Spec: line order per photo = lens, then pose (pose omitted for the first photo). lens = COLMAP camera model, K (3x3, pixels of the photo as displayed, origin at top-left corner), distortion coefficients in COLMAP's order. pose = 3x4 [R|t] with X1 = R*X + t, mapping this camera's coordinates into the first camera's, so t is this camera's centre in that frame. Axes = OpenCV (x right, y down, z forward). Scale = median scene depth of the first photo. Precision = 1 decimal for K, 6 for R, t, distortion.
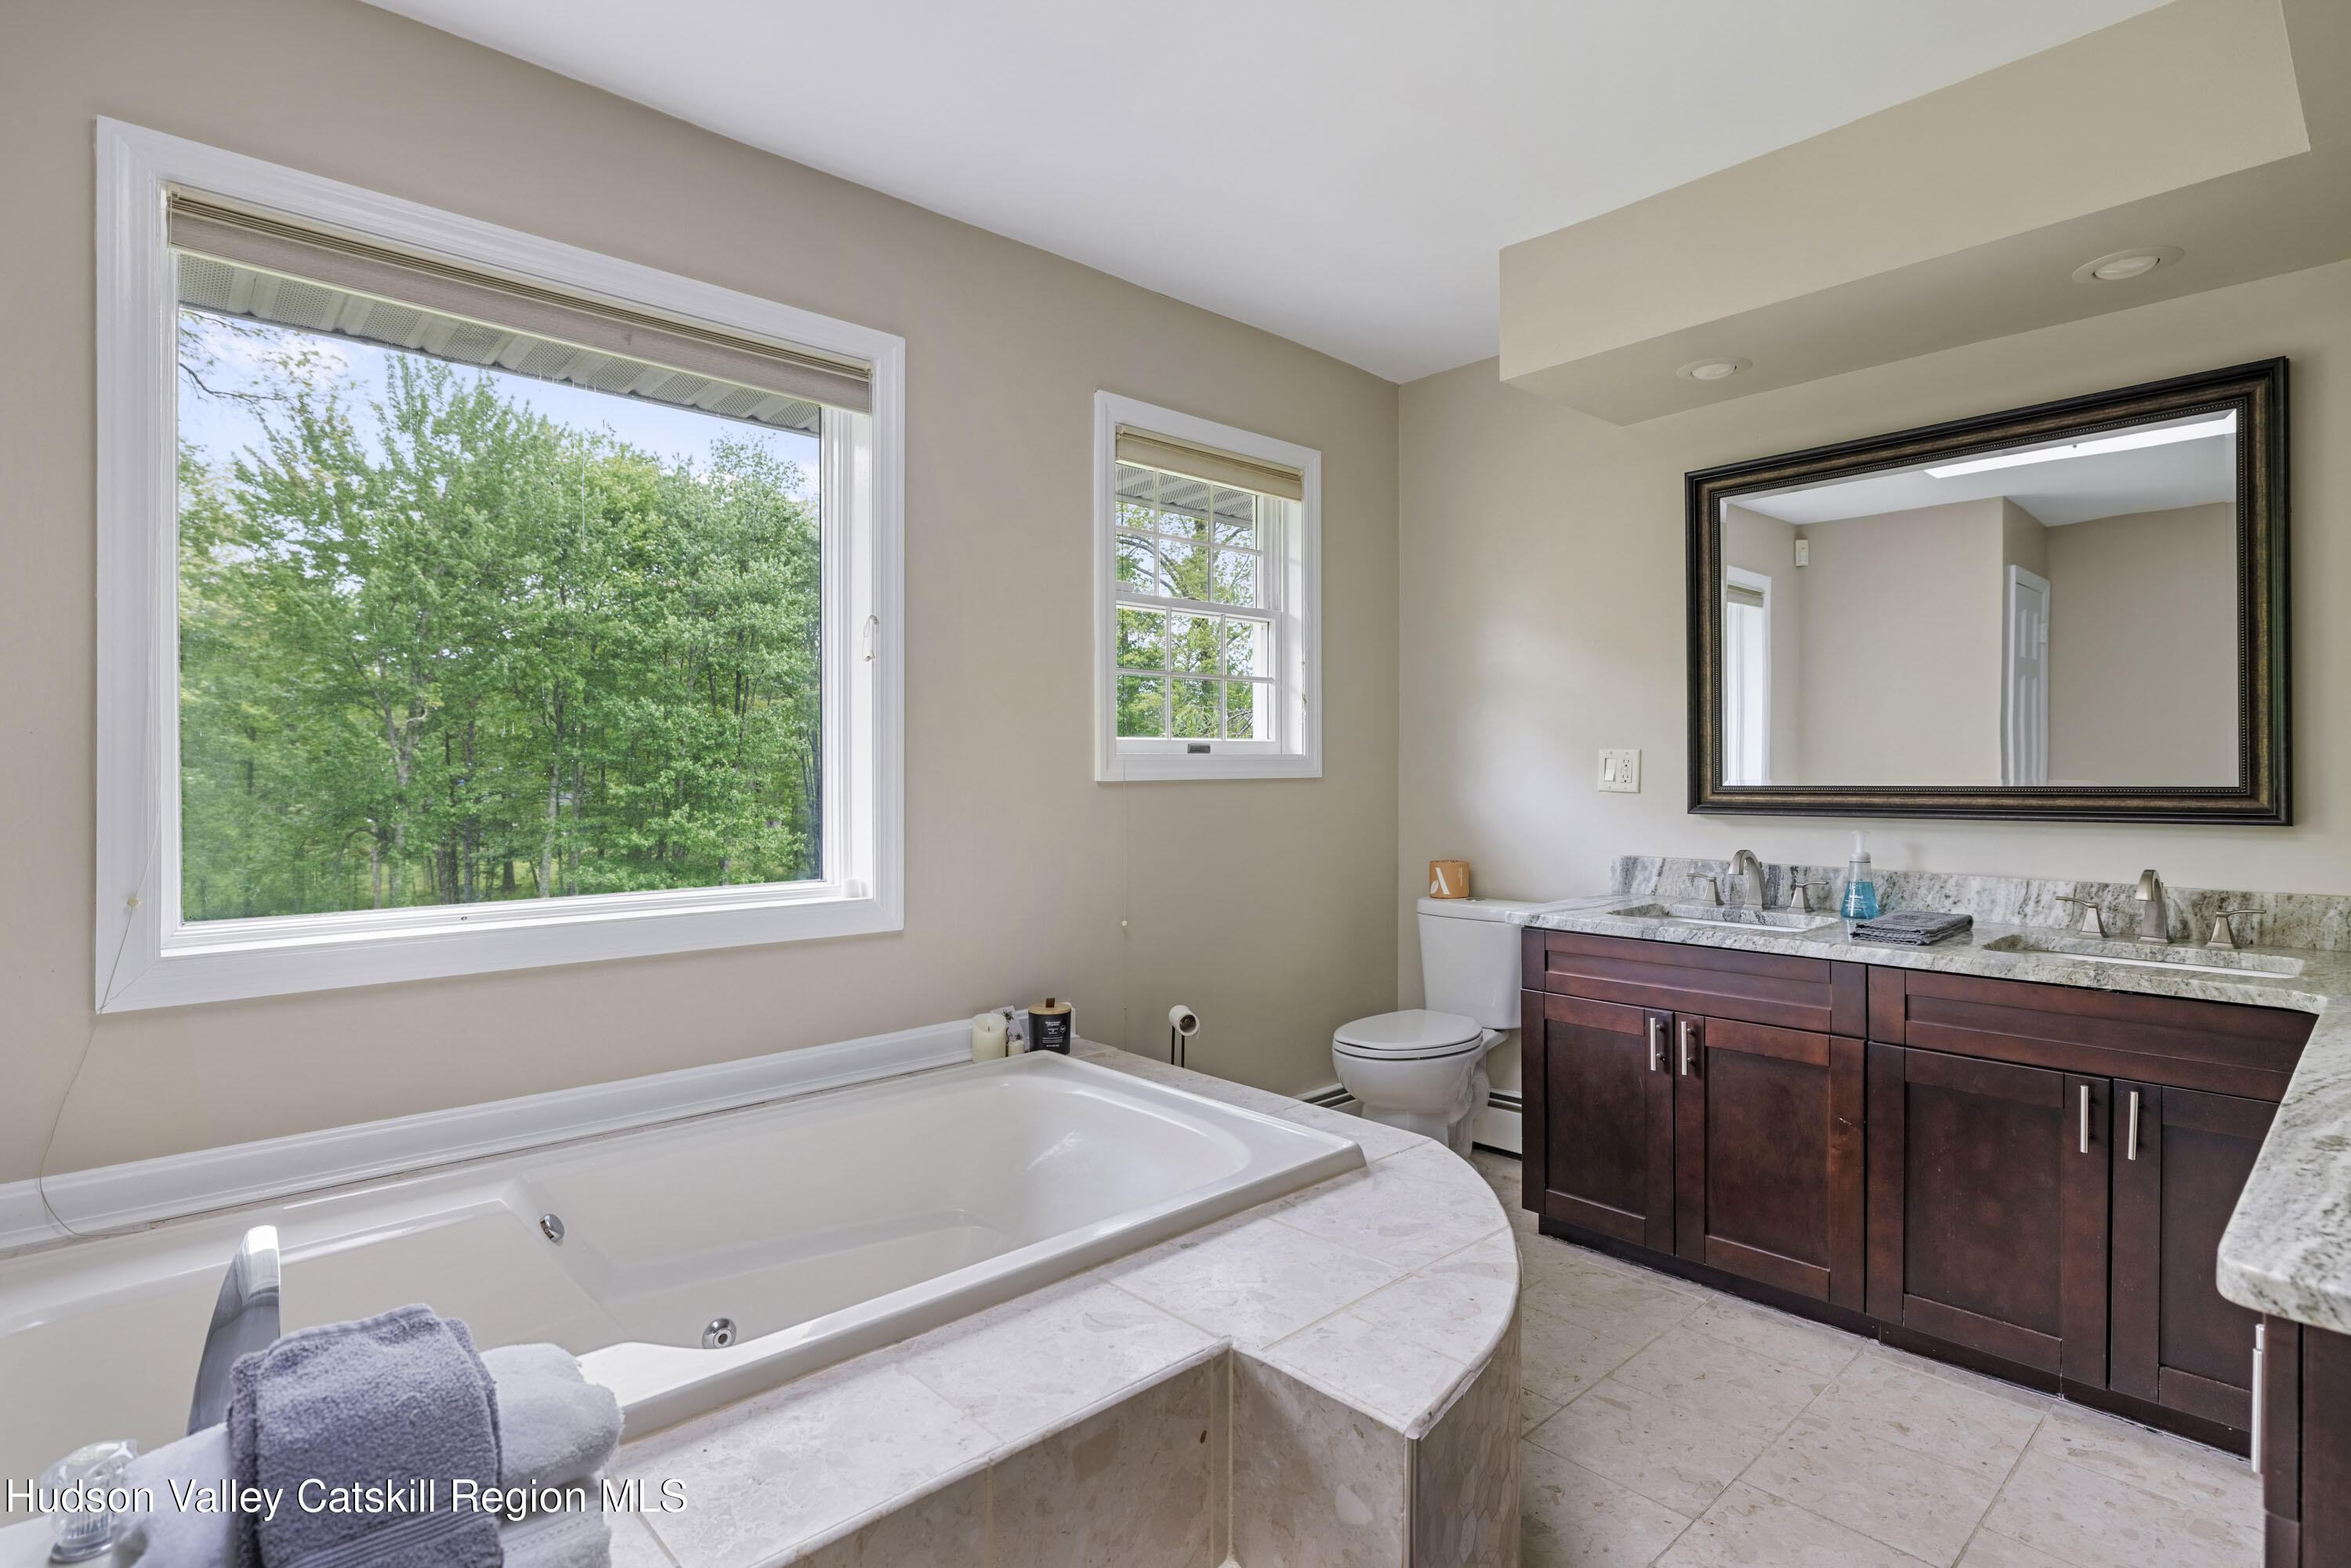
lens RADIAL K [[1166.6, 0, 1179.1], [0, 1166.6, 782.4], [0, 0, 1]] dist [-0.004607, 0.000451]
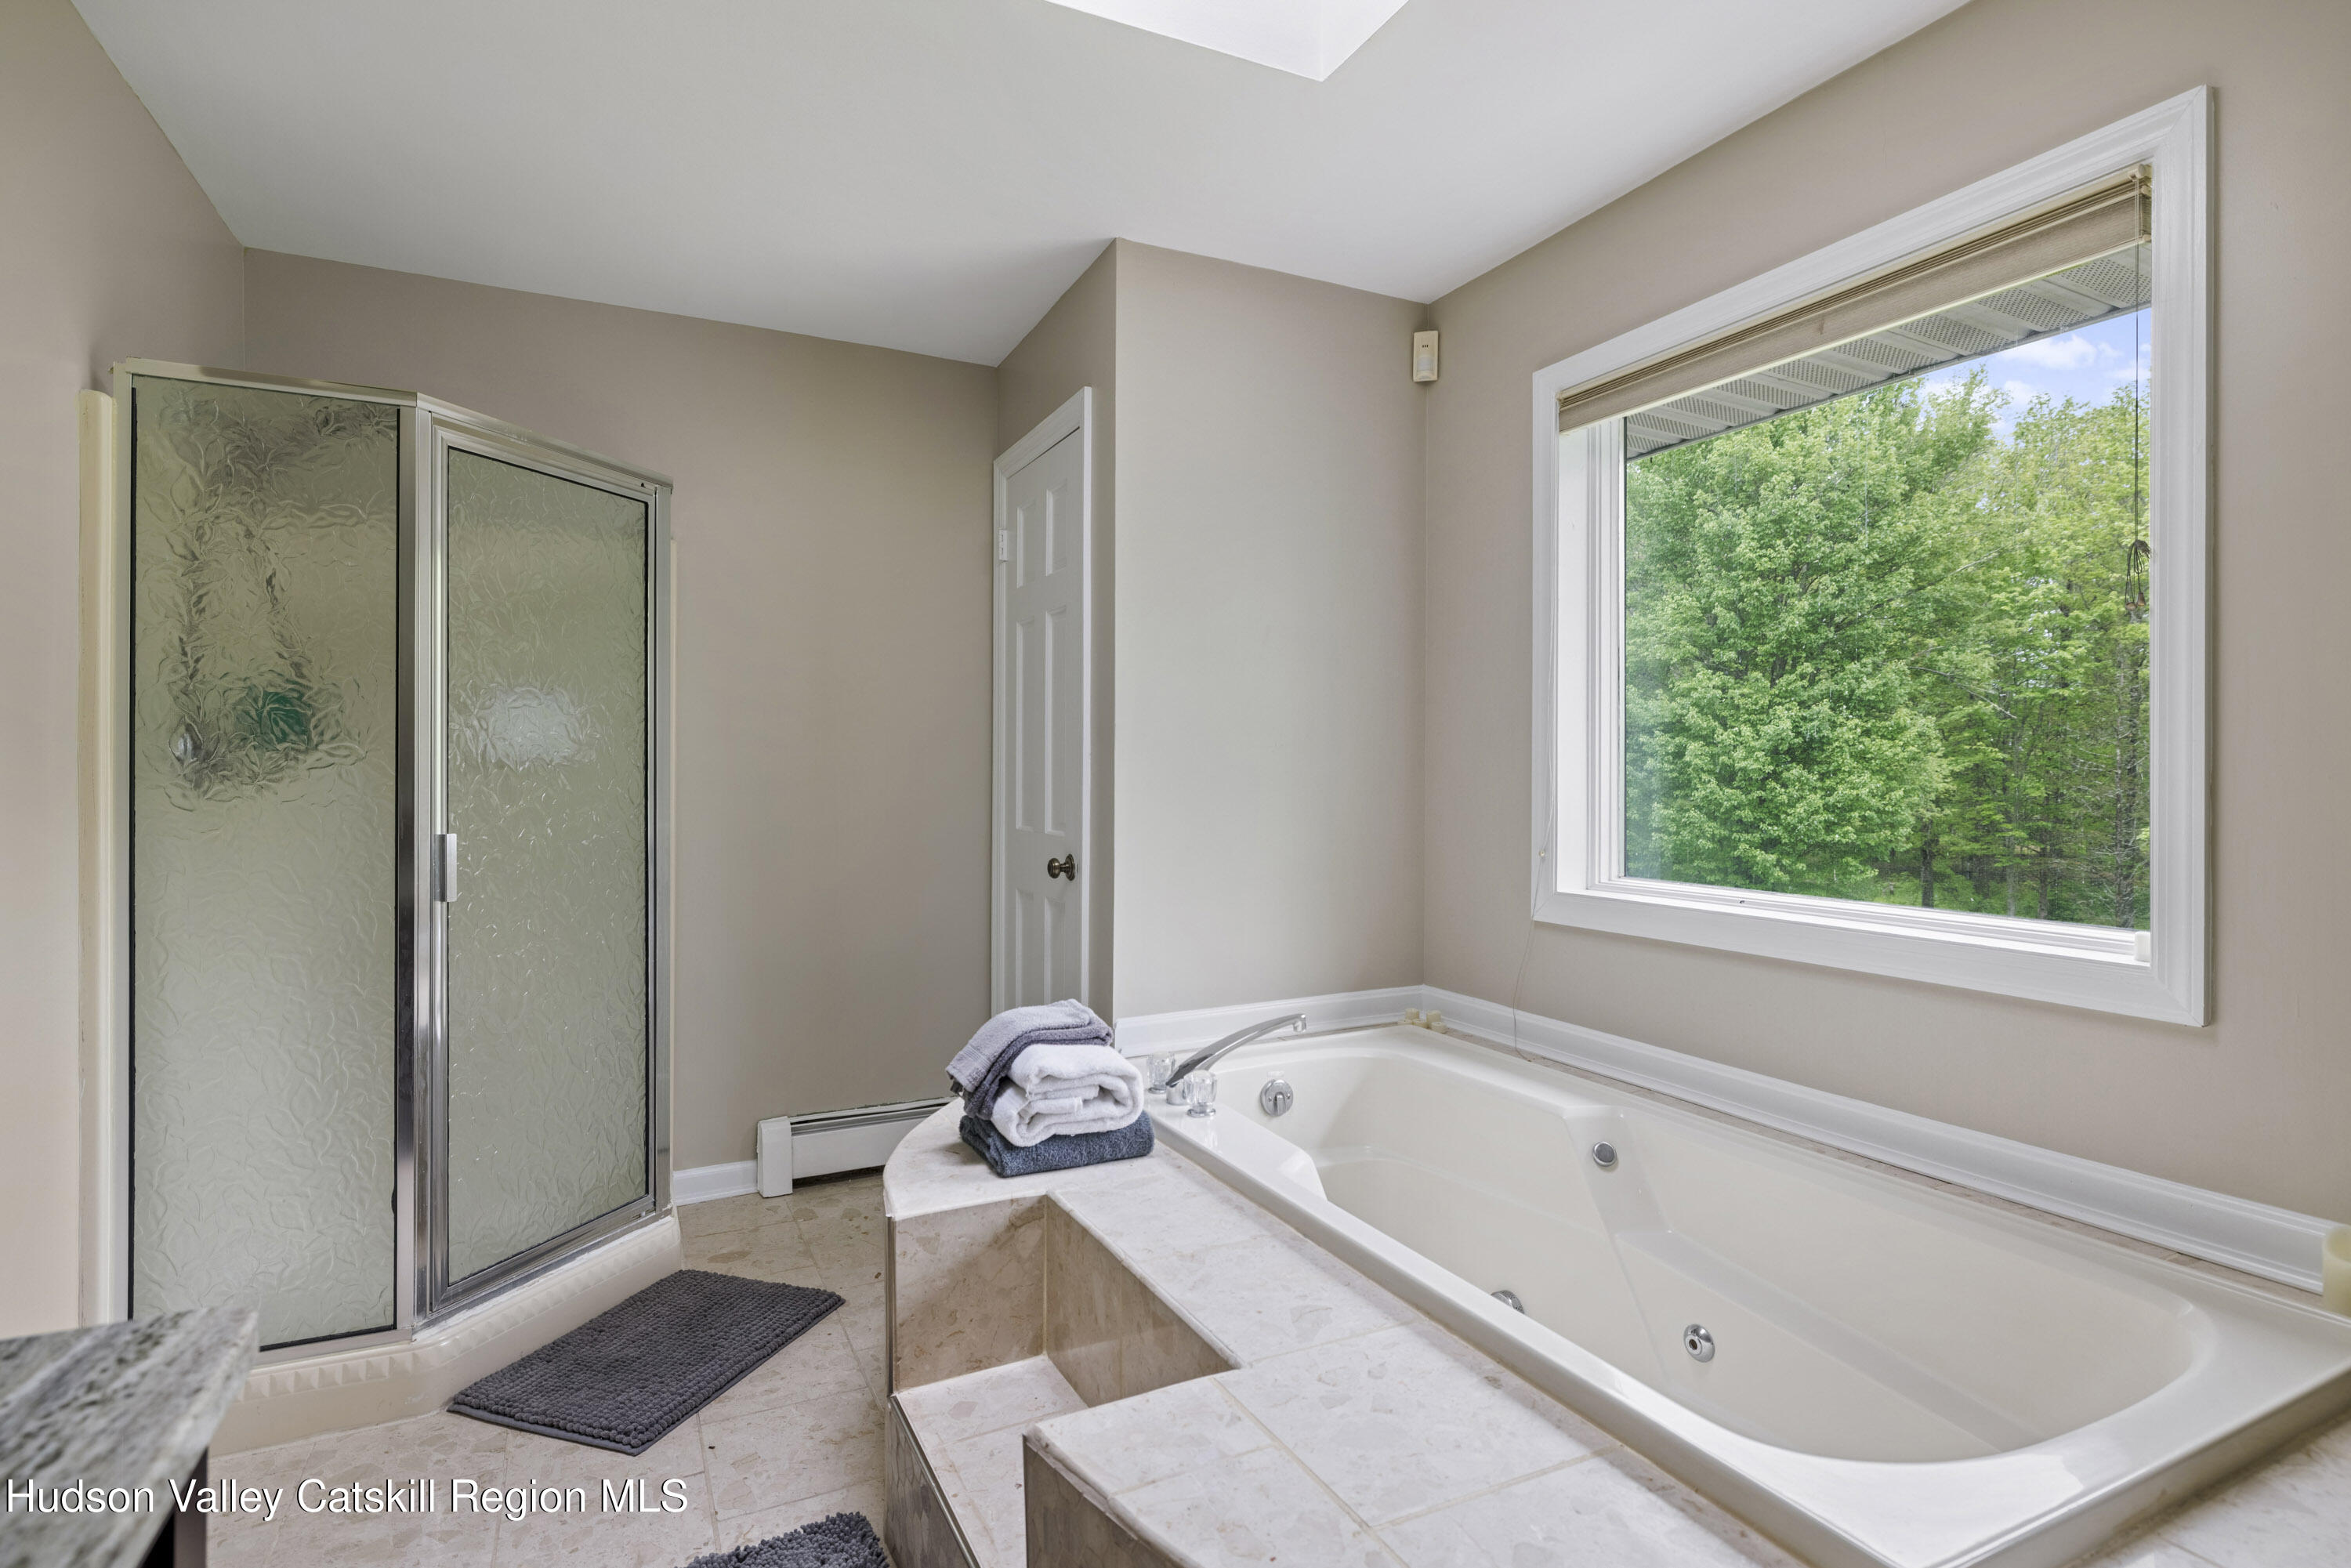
lens RADIAL K [[1166.6, 0, 1166.5], [0, 1166.6, 771.8], [0, 0, 1]] dist [-0.004607, 0.000451]
pose [[-0.295168, 0.000172, -0.955445, 0.535976], [-0.011748, 0.999924, 0.003809, -0.006359], [0.955373, 0.012349, -0.295144, 0.668730]]
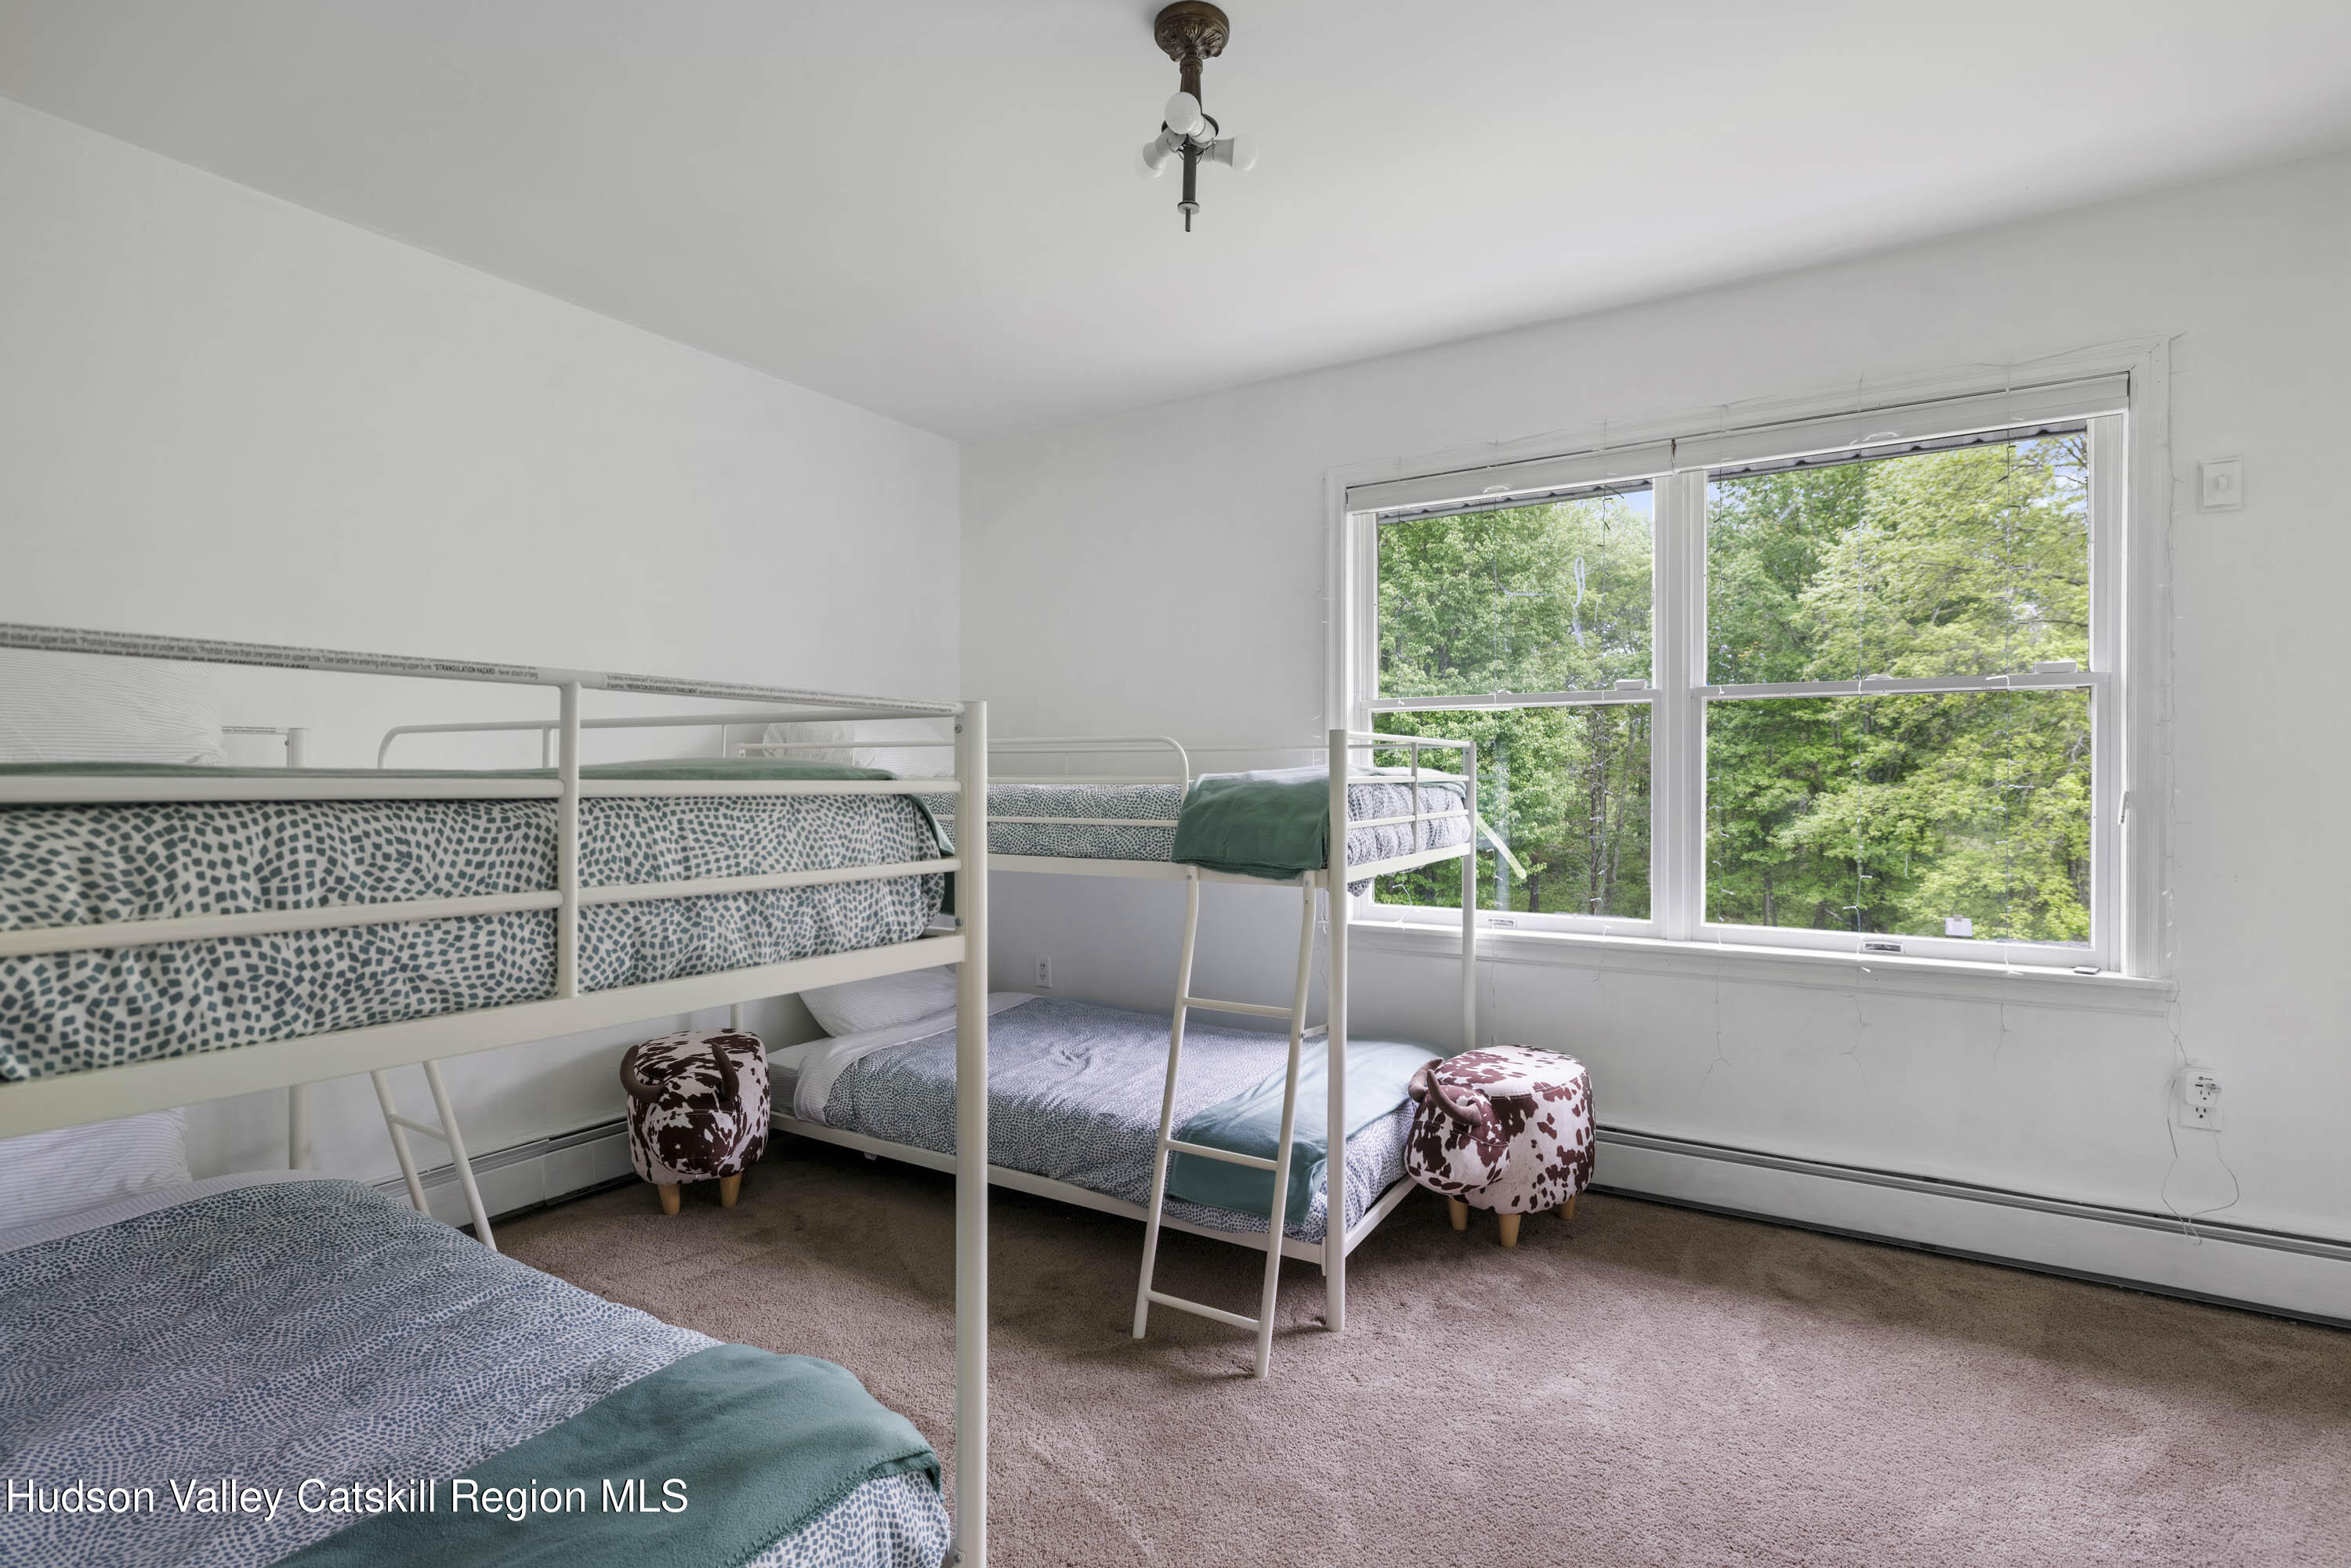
lens RADIAL K [[1110.3, 0, 1186.9], [0, 1110.3, 783.6], [0, 0, 1]] dist [-0.002444, -0.000605]
pose [[0.267950, 0.009165, -0.963389, 0.270238], [-0.009492, 0.999931, 0.006873, 0.000110], [0.963386, 0.007303, 0.268019, 0.378978]]
